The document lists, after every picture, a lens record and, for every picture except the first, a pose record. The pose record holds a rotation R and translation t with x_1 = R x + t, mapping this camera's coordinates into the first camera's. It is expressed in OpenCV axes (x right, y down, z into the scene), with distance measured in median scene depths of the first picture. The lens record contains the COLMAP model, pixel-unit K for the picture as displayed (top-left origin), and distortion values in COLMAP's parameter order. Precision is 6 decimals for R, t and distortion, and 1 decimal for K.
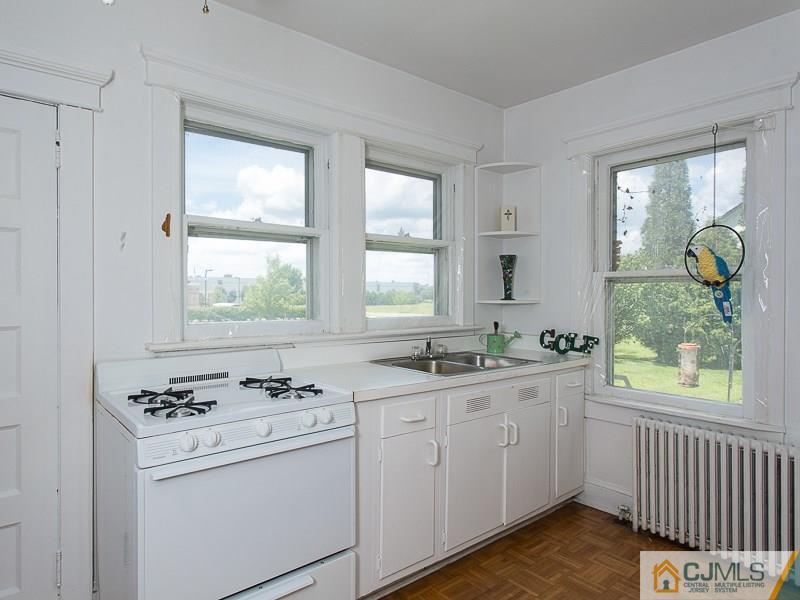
lens RADIAL K [[478.0, 0, 412.8], [0, 478.0, 298.0], [0, 0, 1]] dist [-0.001472, 0.002385]
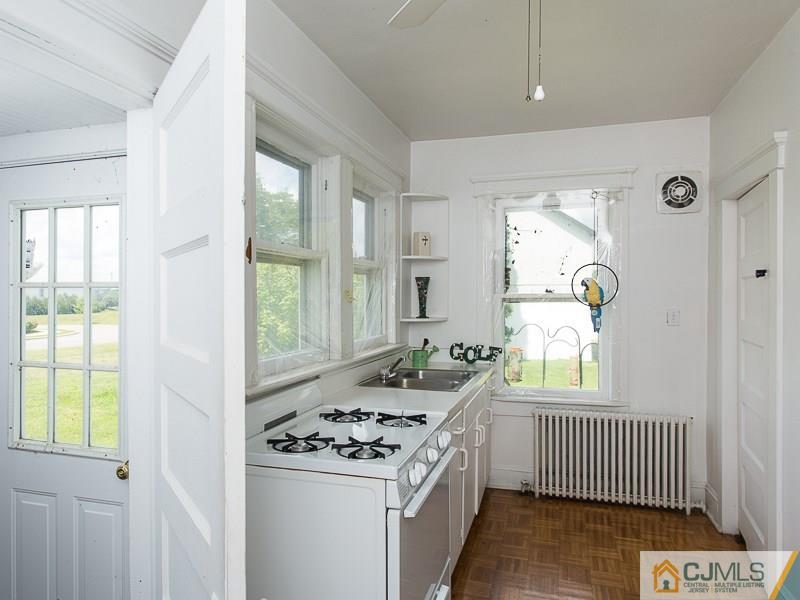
lens RADIAL K [[521.0, 0, 400.0], [0, 521.0, 300.0], [0, 0, 1]] dist [0.000040, 0.000011]
pose [[0.833454, -0.007109, 0.552543, -0.541317], [0.008230, 0.999966, 0.000452, -0.040310], [-0.552528, 0.004171, 0.833484, 0.034402]]
